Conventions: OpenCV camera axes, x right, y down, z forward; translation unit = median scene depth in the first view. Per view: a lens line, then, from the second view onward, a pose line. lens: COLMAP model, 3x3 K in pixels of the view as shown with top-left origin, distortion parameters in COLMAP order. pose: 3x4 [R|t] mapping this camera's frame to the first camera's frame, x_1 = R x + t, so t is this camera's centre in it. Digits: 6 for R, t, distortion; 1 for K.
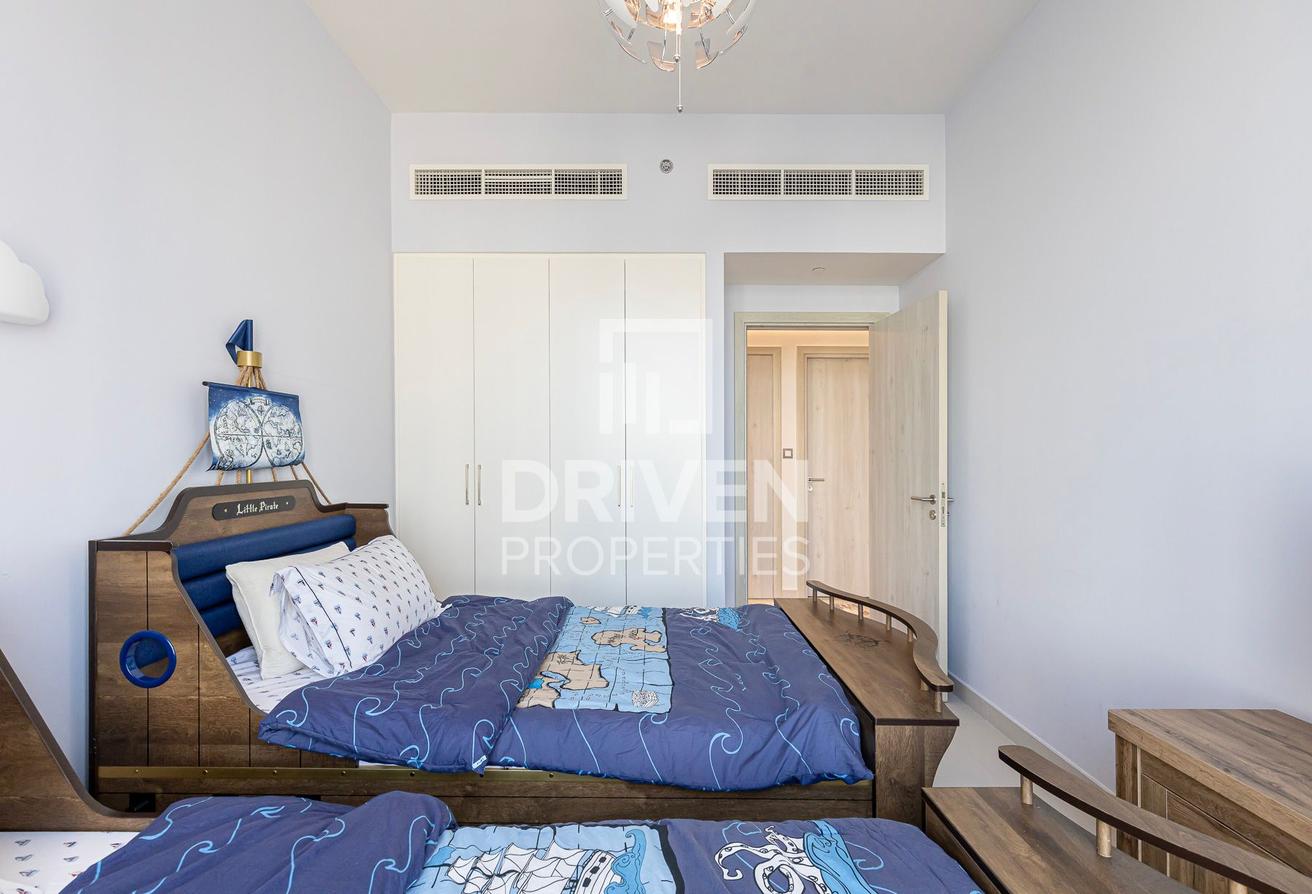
lens RADIAL K [[608.9, 0, 644.4], [0, 608.9, 459.8], [0, 0, 1]] dist [0.002841, 0.001477]
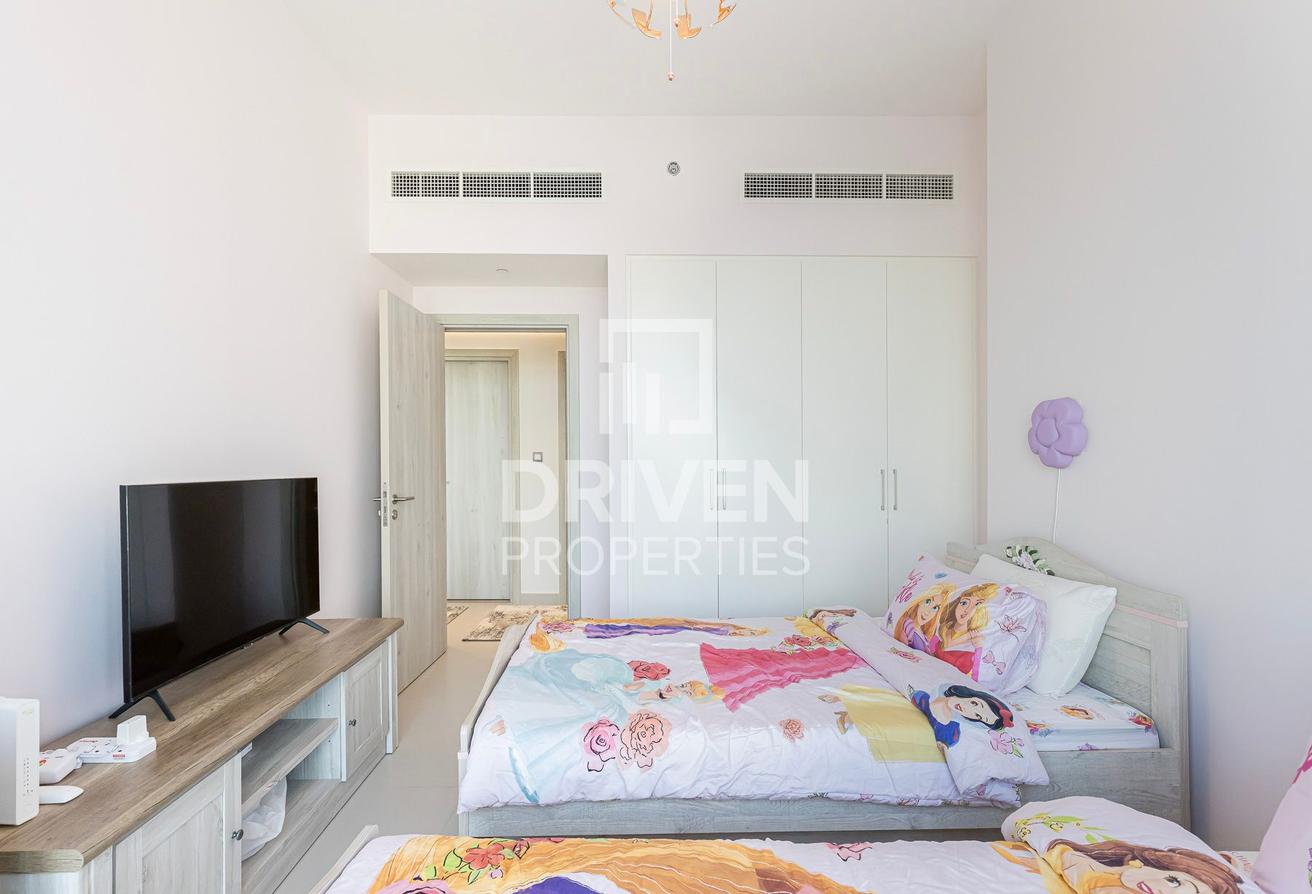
lens RADIAL K [[608.9, 0, 629.1], [0, 608.9, 456.9], [0, 0, 1]] dist [0.002841, 0.001477]
pose [[0.999983, 0.000833, 0.005782, 0.720408], [-0.000789, 0.999971, -0.007612, -0.001949], [-0.005788, 0.007607, 0.999954, 0.003110]]
